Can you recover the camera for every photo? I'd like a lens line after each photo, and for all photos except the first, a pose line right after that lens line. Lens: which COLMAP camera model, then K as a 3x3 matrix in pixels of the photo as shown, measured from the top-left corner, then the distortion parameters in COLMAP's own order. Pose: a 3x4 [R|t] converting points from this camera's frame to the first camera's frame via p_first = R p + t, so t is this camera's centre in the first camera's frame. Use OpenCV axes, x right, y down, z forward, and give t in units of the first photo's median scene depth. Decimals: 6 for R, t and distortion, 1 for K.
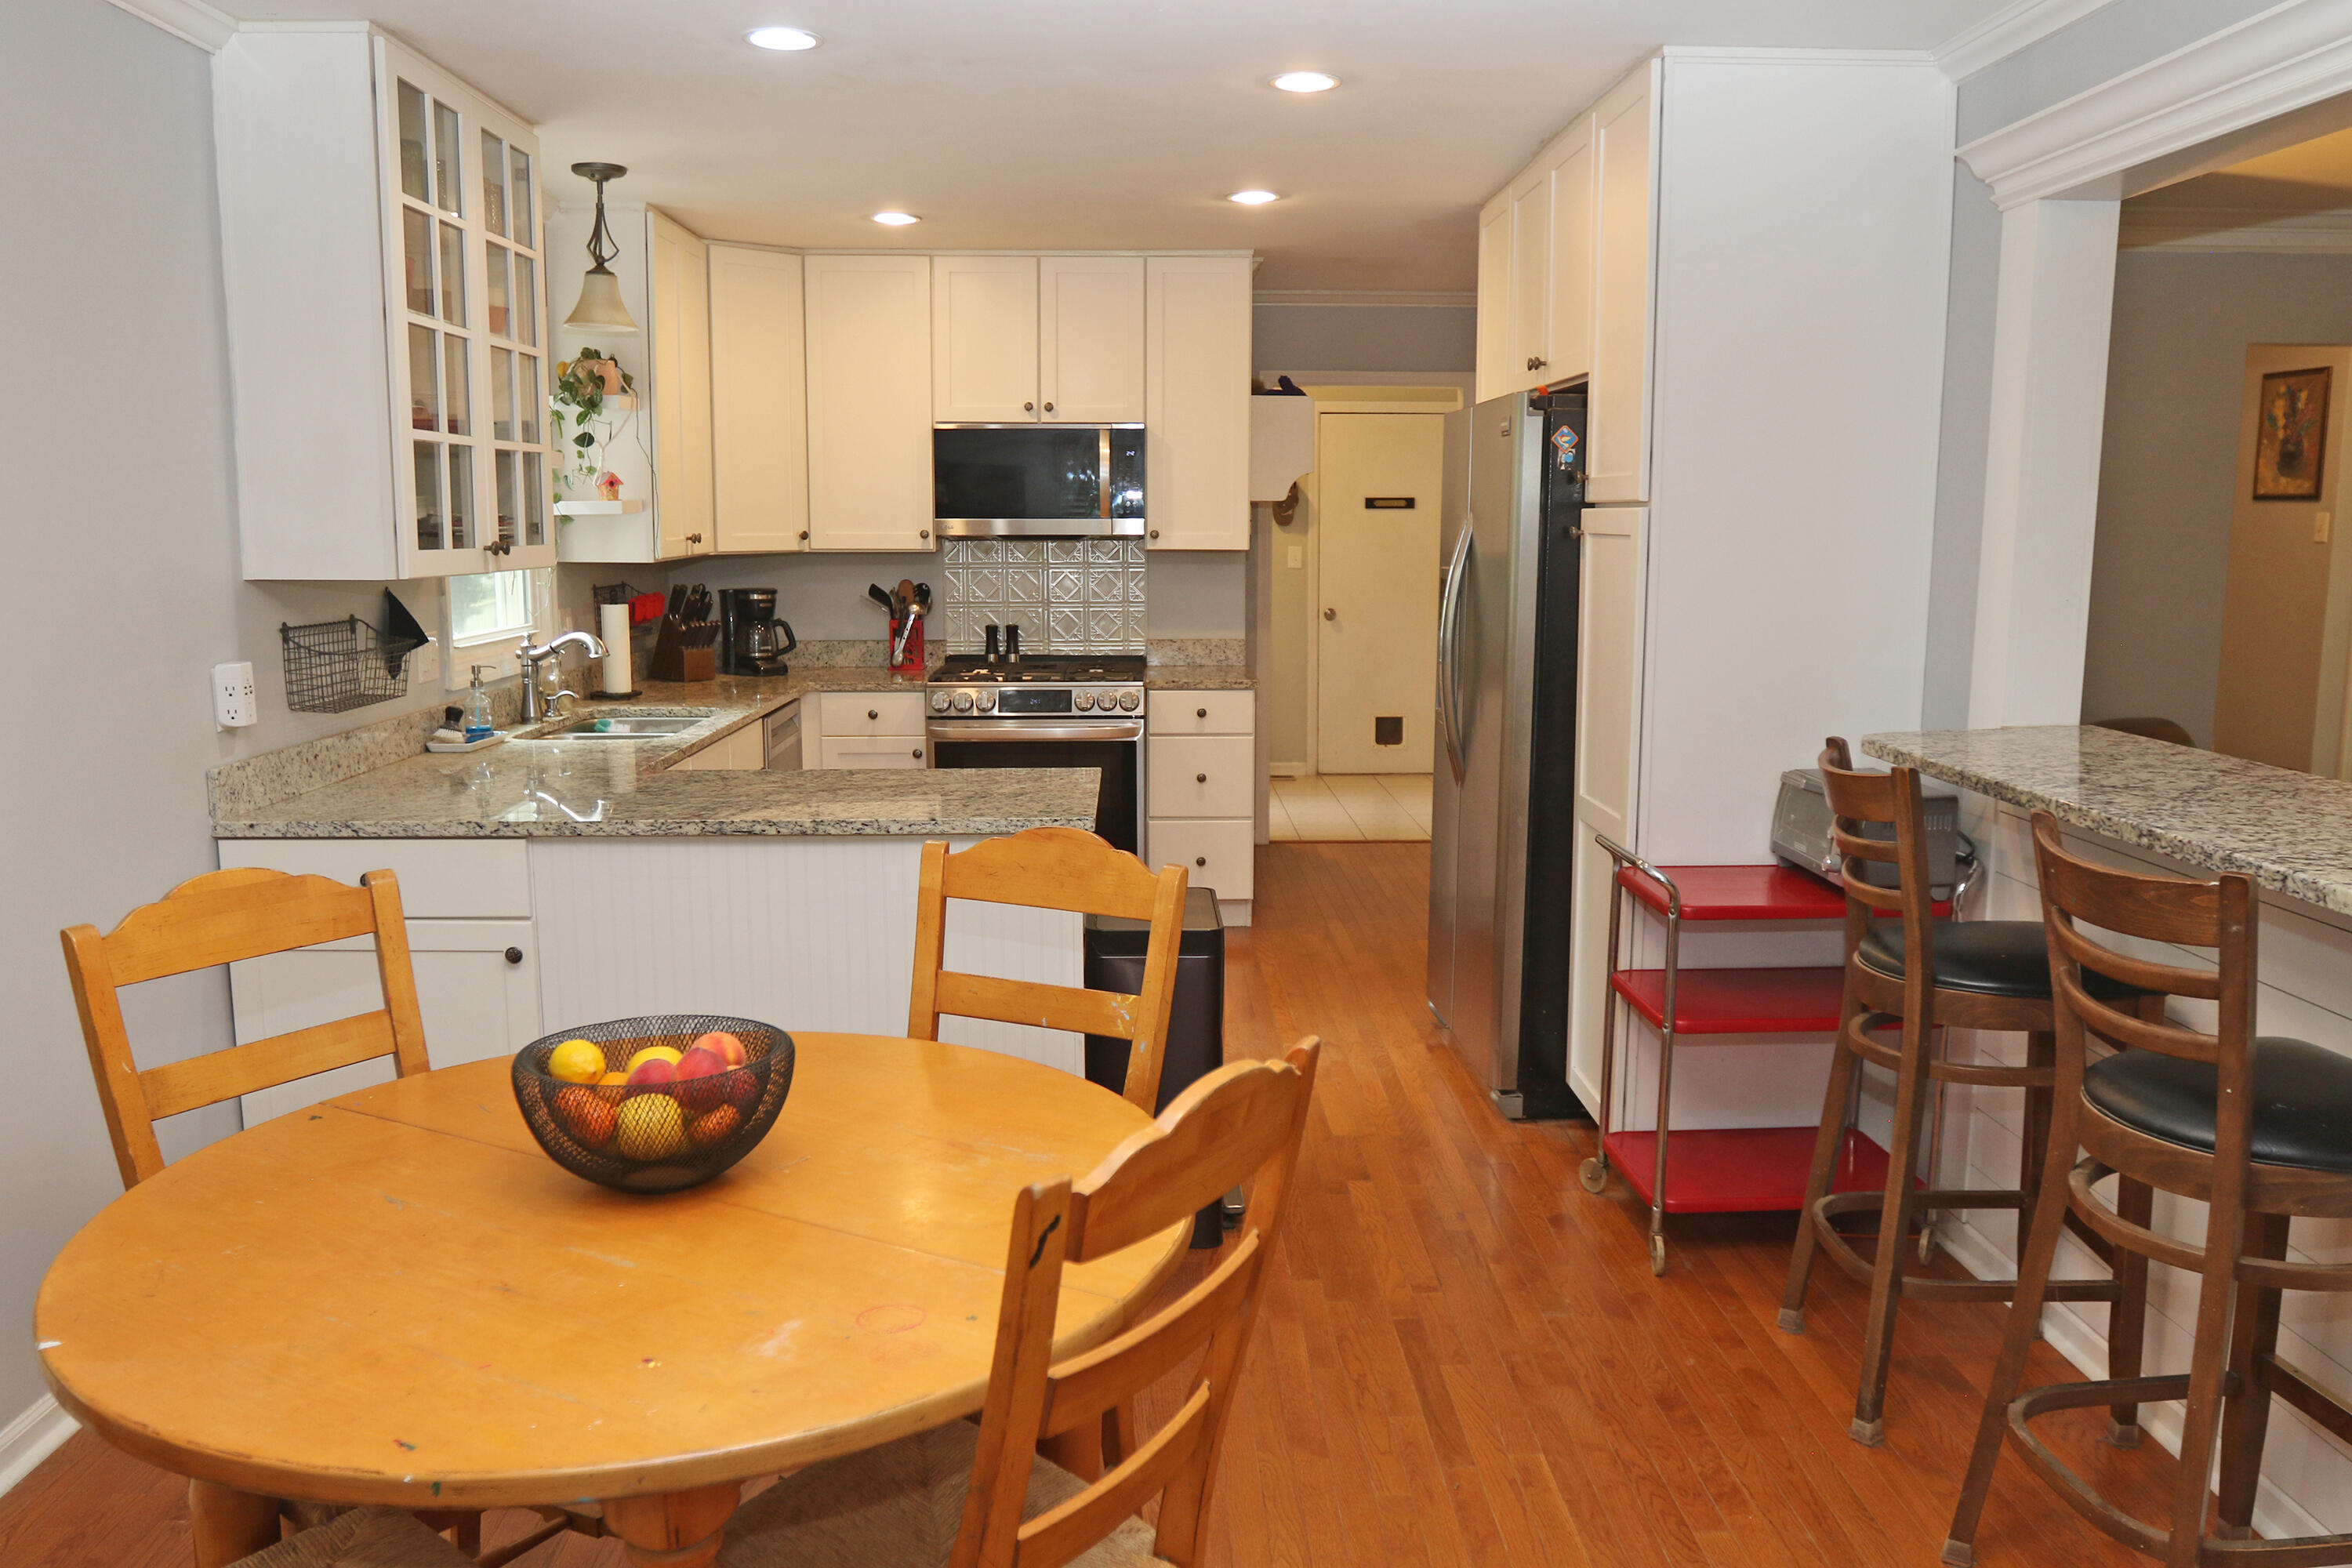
lens RADIAL K [[1735.6, 0, 1176.1], [0, 1735.6, 806.6], [0, 0, 1]] dist [-0.107508, 0.103554]
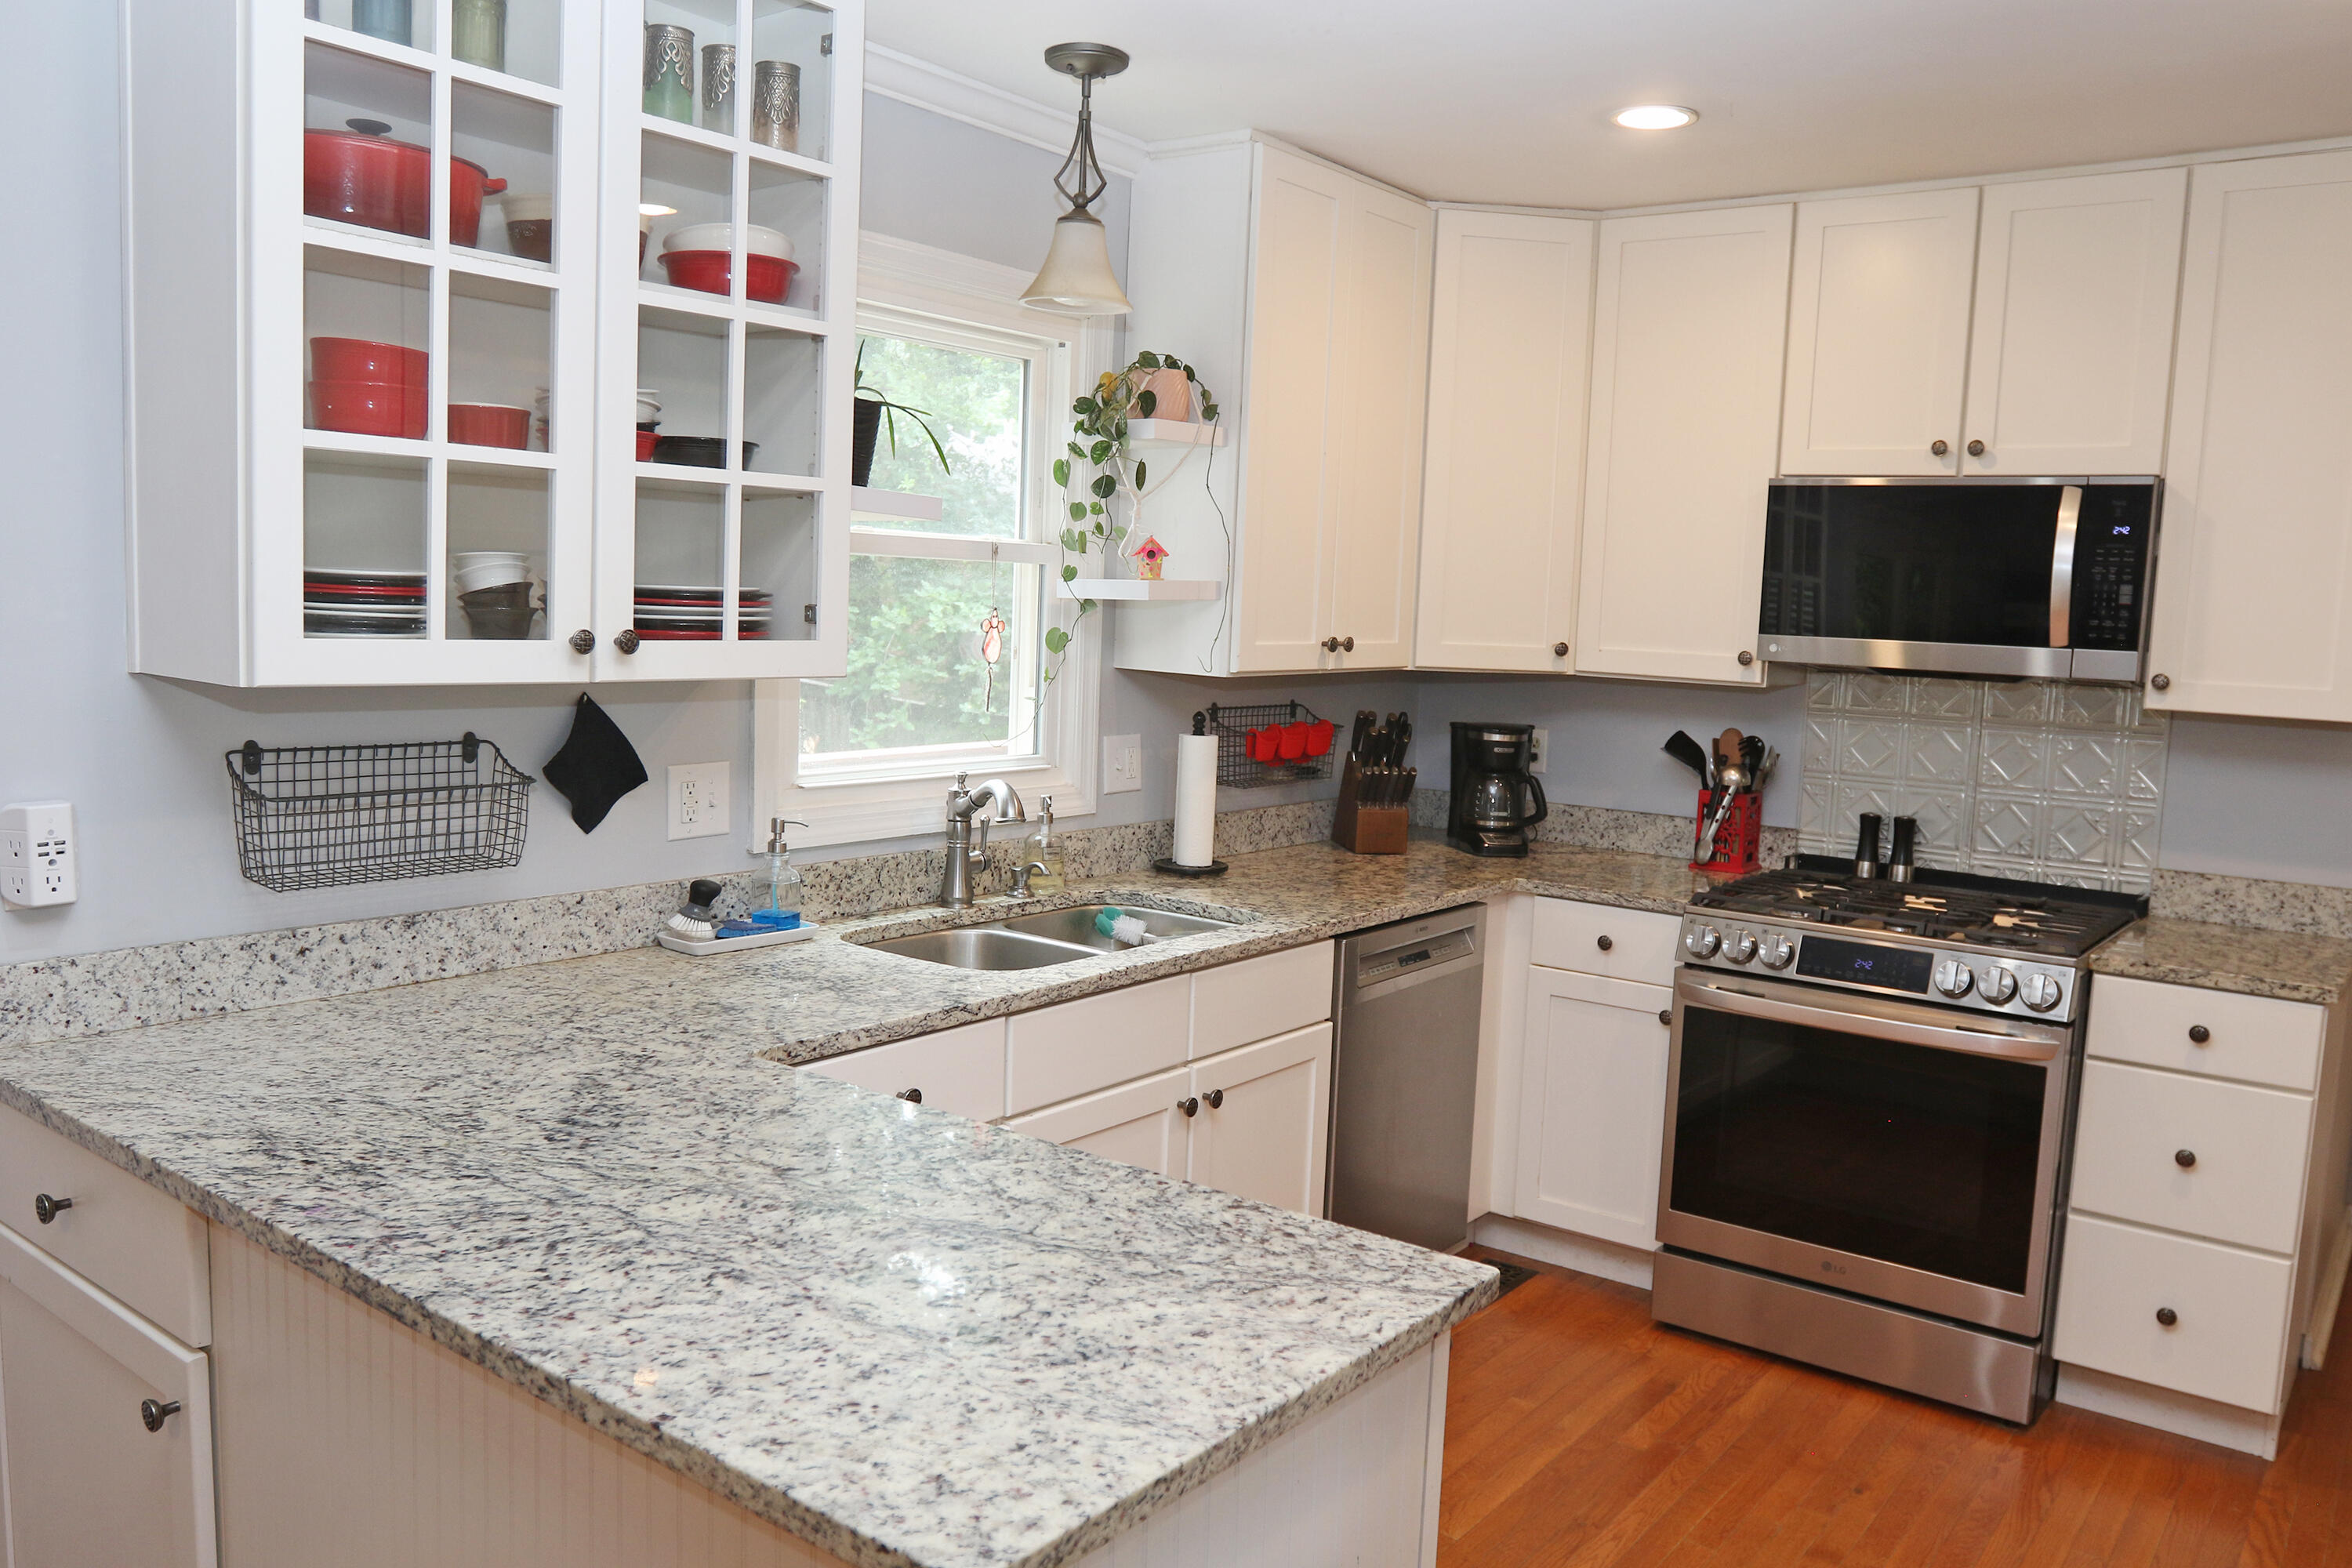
lens RADIAL K [[1735.6, 0, 1176.1], [0, 1735.6, 806.6], [0, 0, 1]] dist [-0.107508, 0.103554]
pose [[0.775908, 0.100358, -0.622813, 0.082625], [-0.138025, 0.990351, -0.012371, -0.071314], [0.615562, 0.095563, 0.782273, 0.411494]]
